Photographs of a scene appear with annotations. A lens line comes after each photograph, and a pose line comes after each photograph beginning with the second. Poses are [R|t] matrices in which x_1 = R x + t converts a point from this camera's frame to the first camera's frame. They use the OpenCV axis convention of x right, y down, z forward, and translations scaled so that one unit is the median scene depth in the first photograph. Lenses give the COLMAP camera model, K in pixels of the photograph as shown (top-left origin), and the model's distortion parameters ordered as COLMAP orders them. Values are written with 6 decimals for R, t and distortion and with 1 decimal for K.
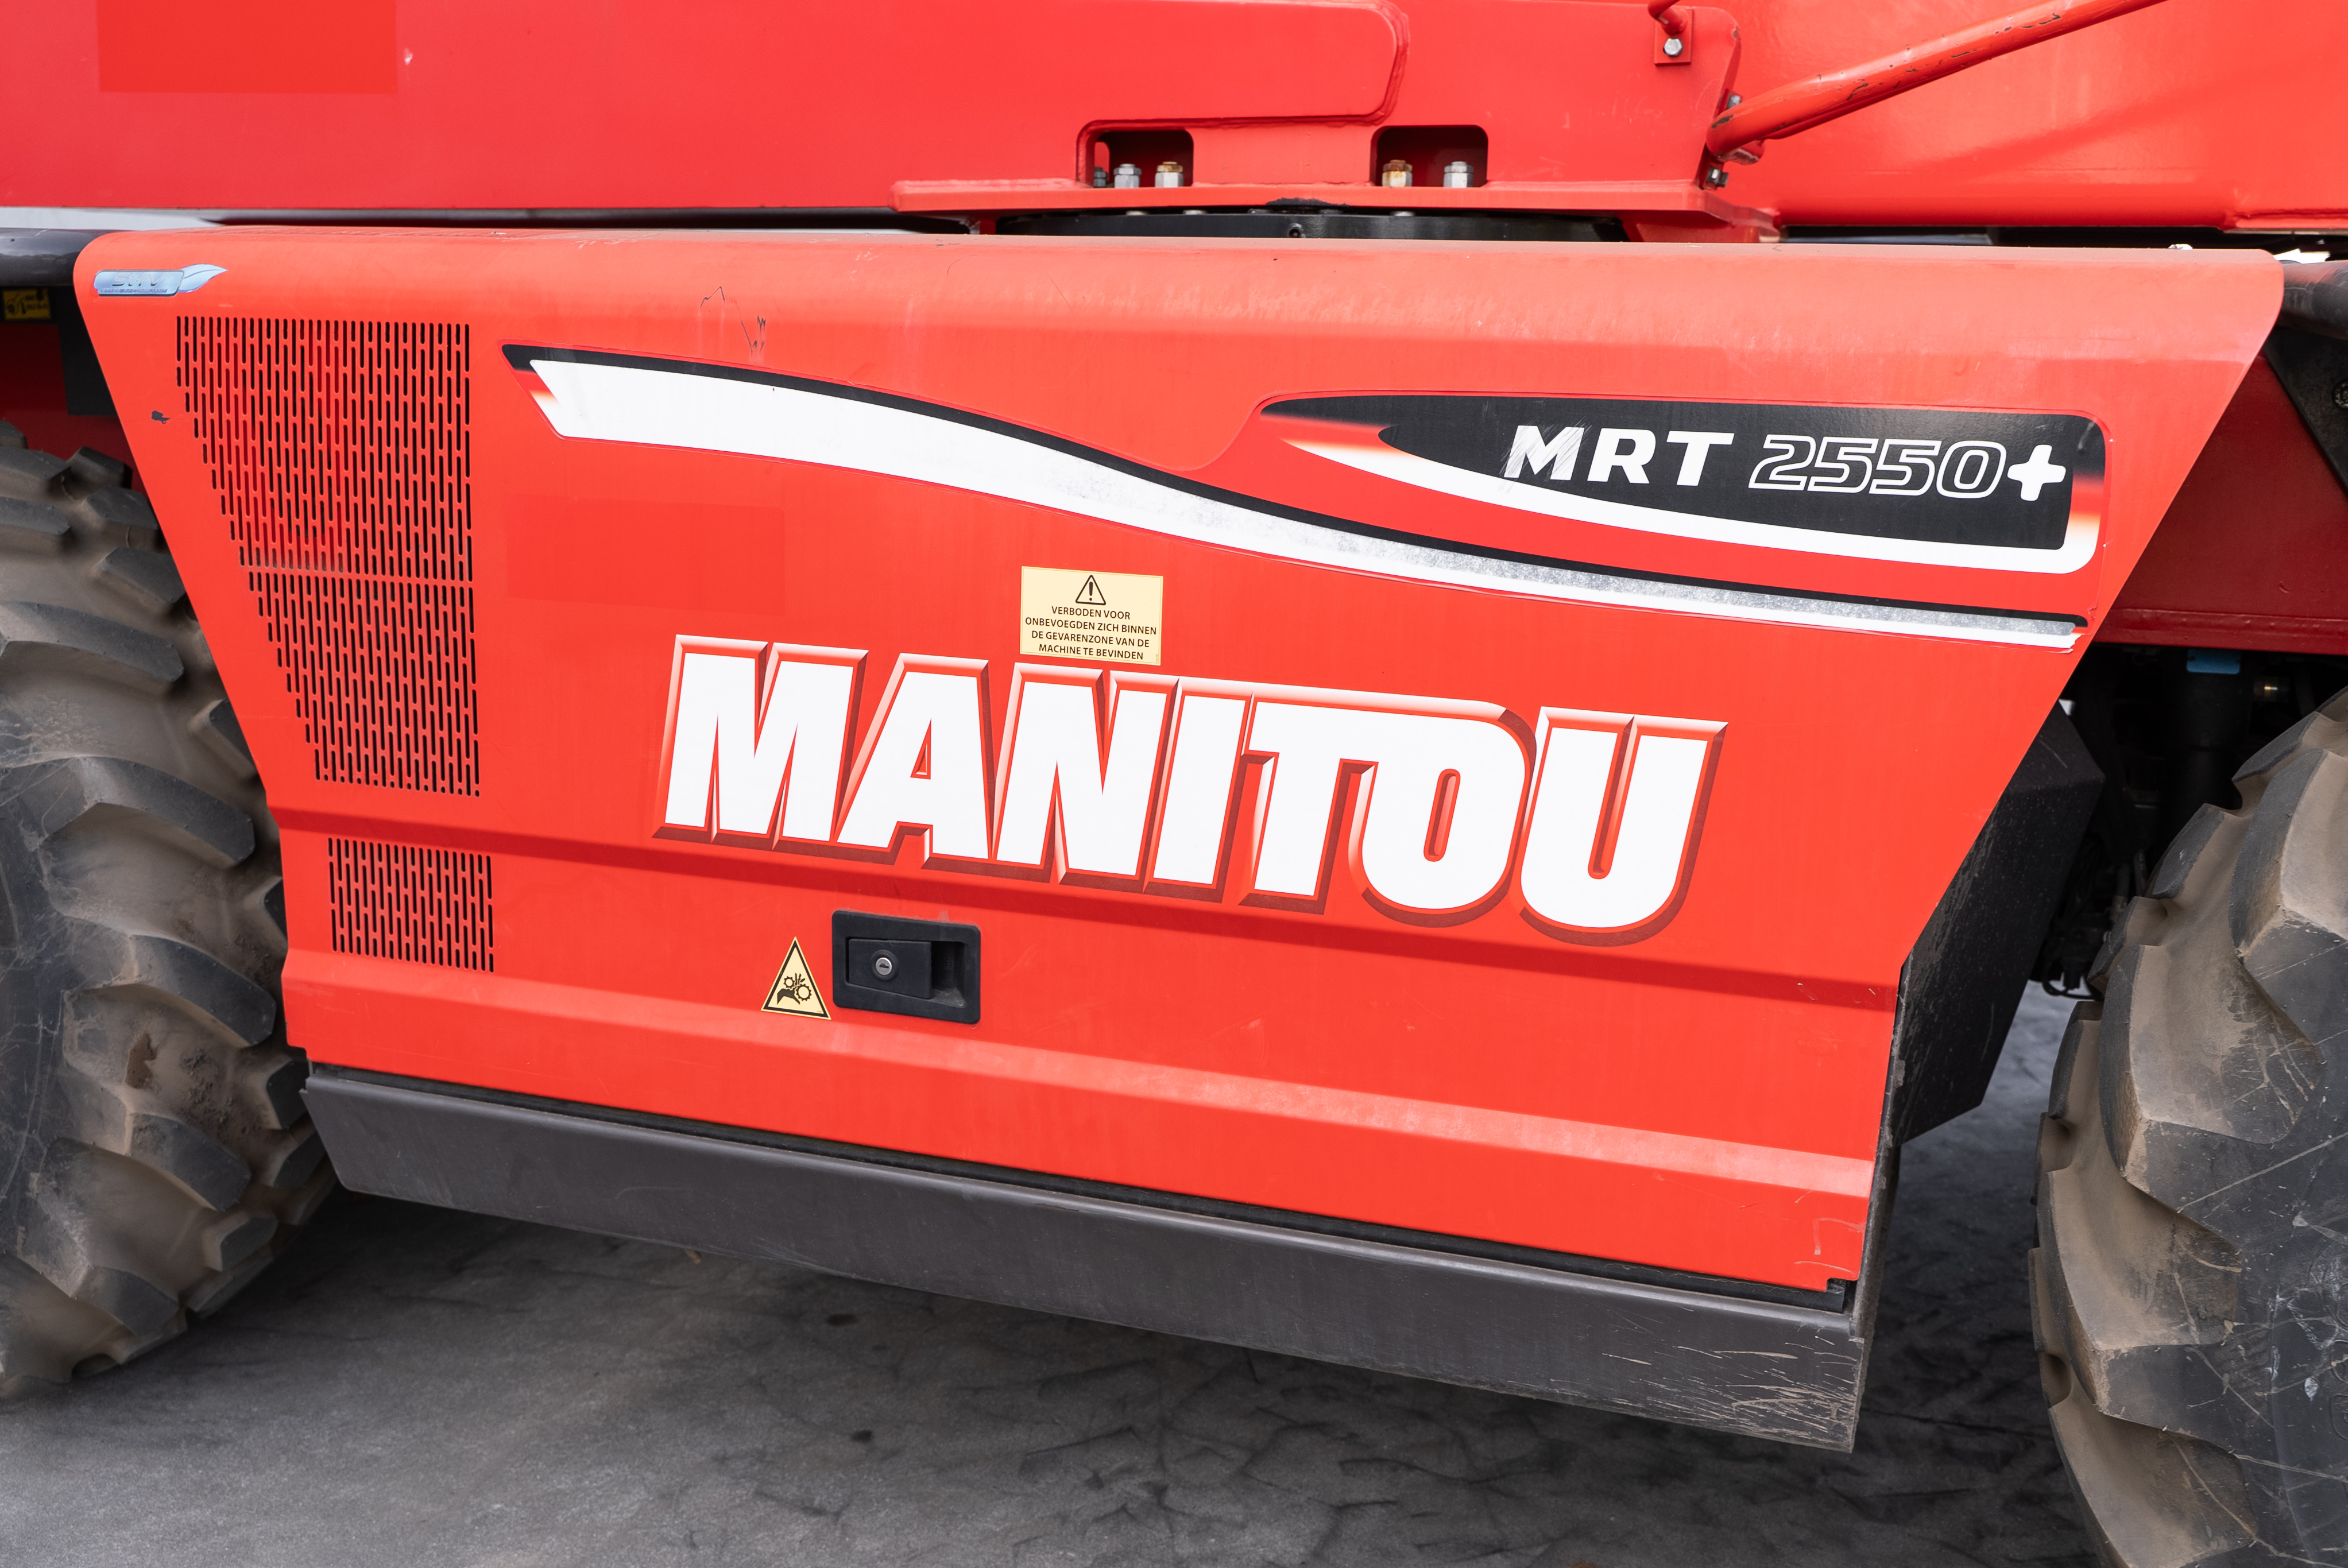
lens RADIAL K [[2594.1, 0, 1181.2], [0, 2594.1, 753.6], [0, 0, 1]] dist [-0.000780, -0.009177]
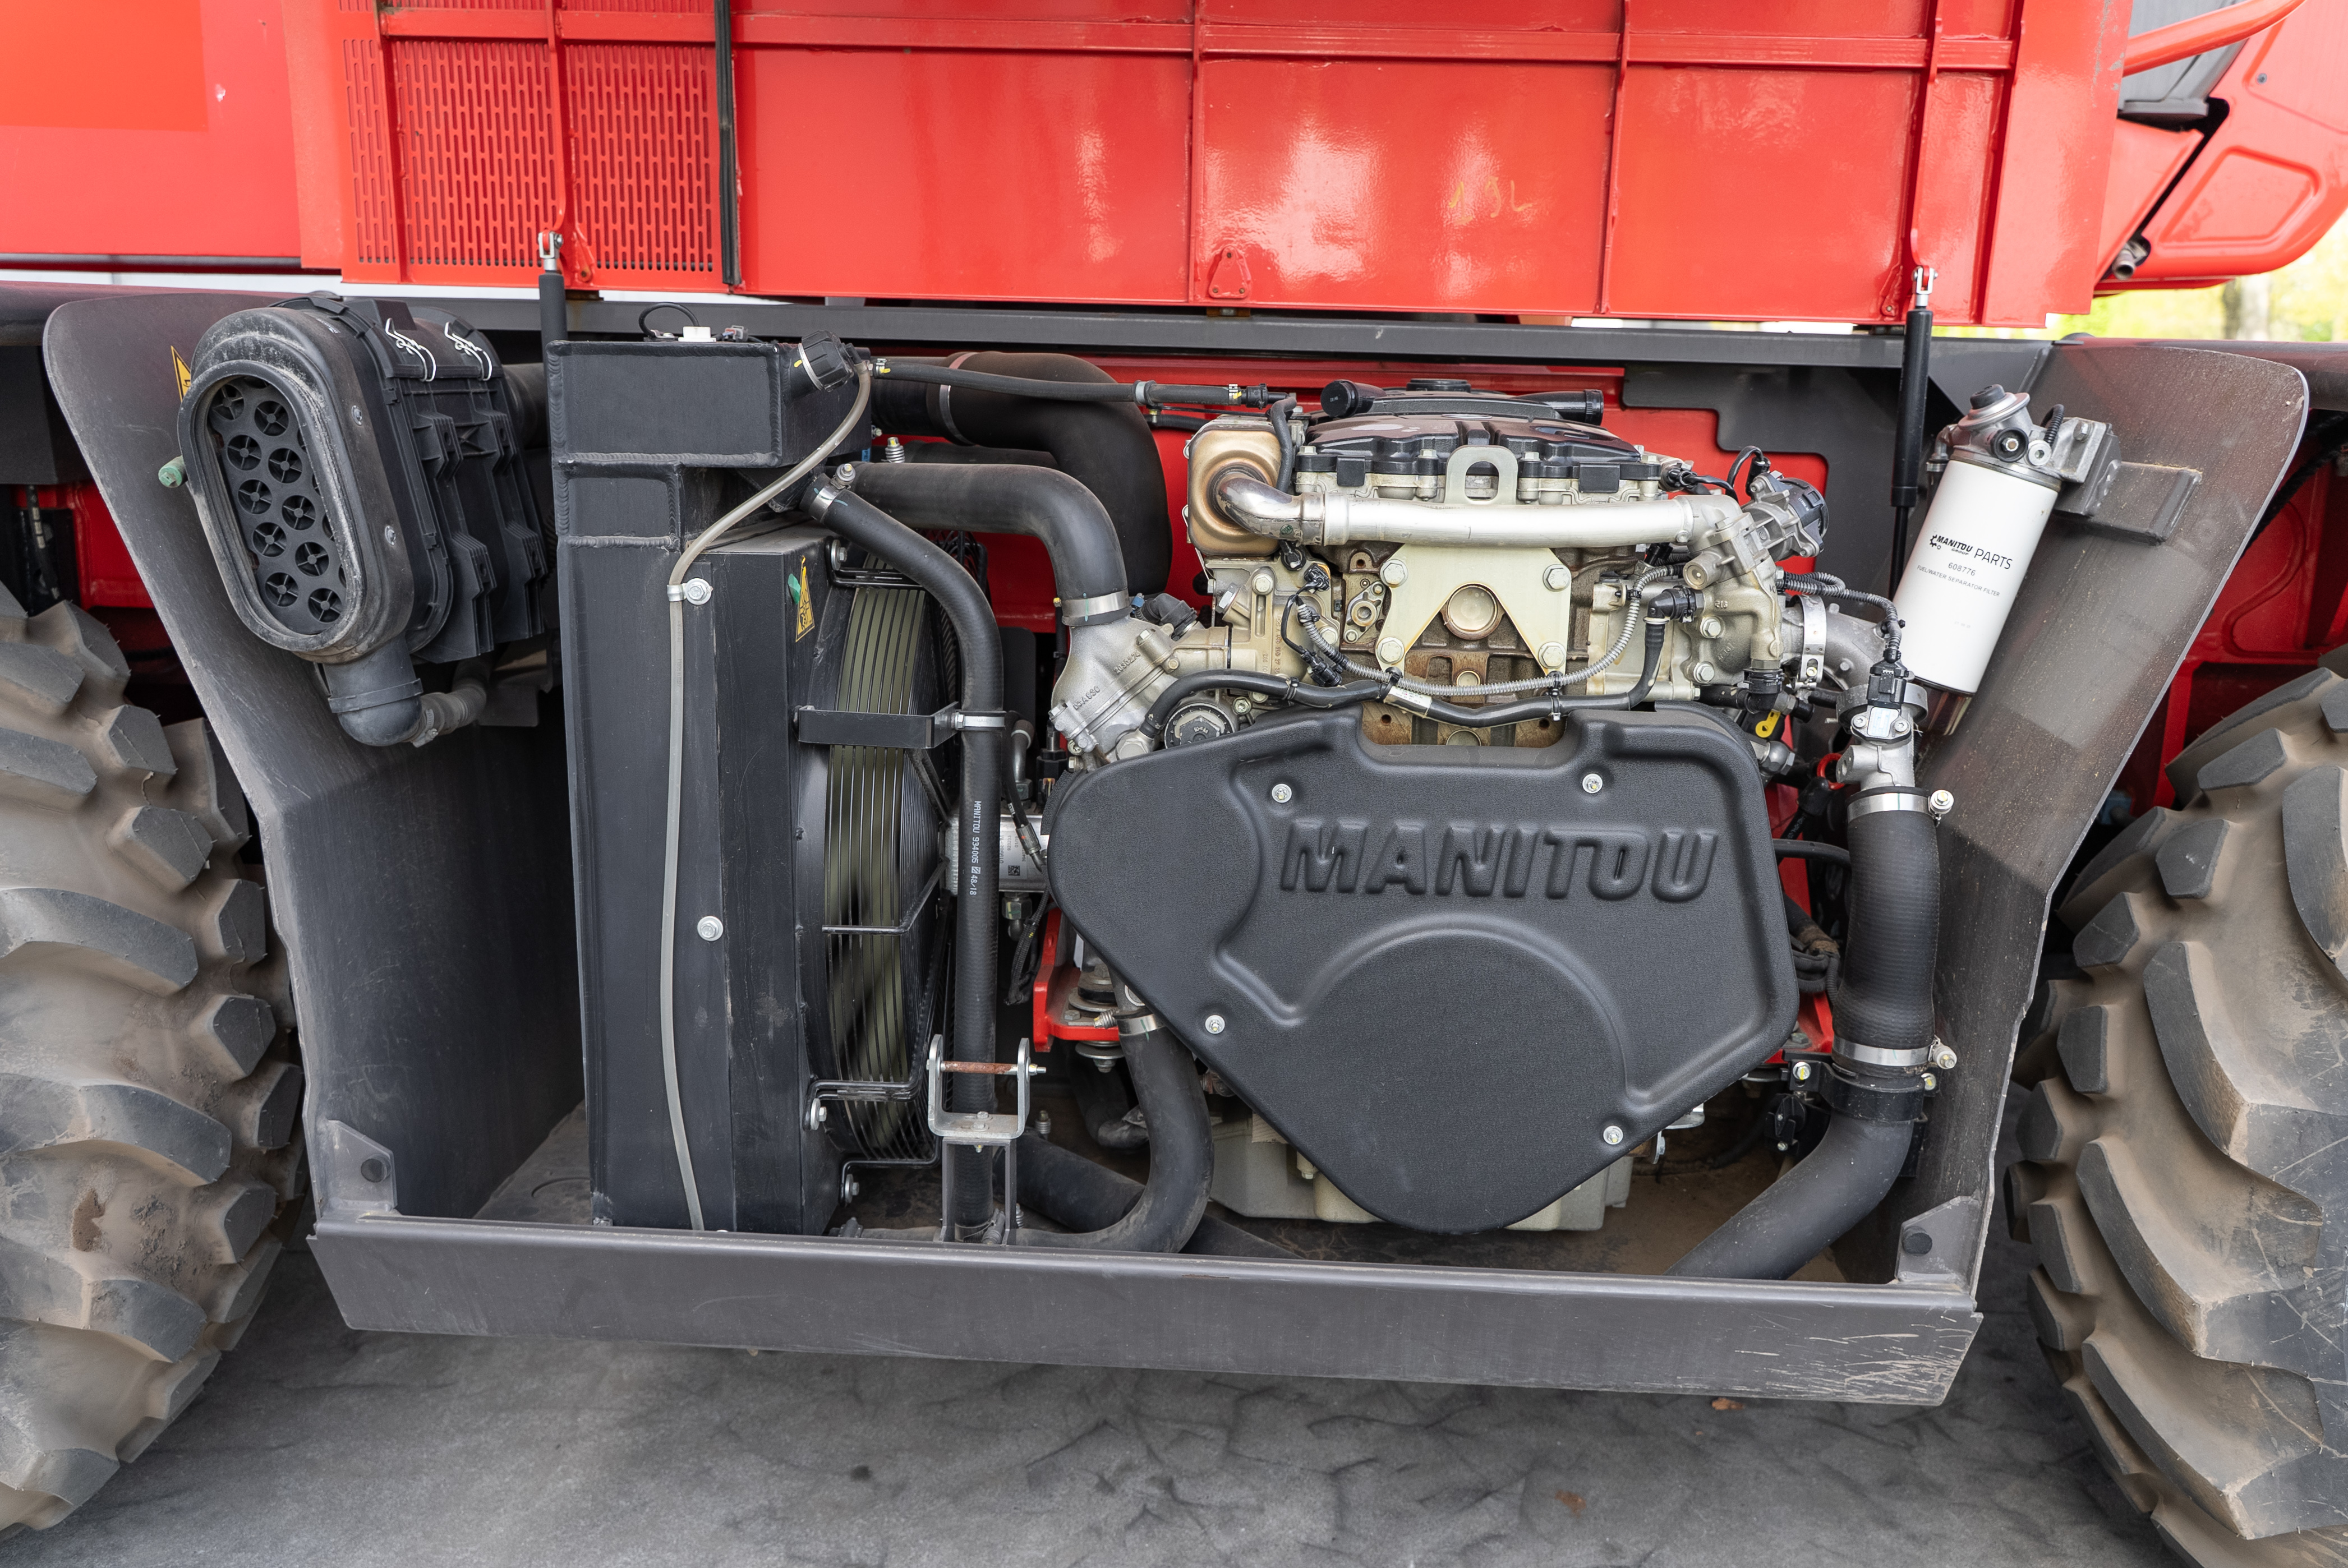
lens RADIAL K [[1986.3, 0, 1175.6], [0, 1986.3, 763.8], [0, 0, 1]] dist [-0.006651, -0.007419]
pose [[0.948845, -0.061664, 0.309661, -0.247743], [0.047968, 0.997512, 0.051658, -0.055554], [-0.312076, -0.034162, 0.949443, 0.241817]]
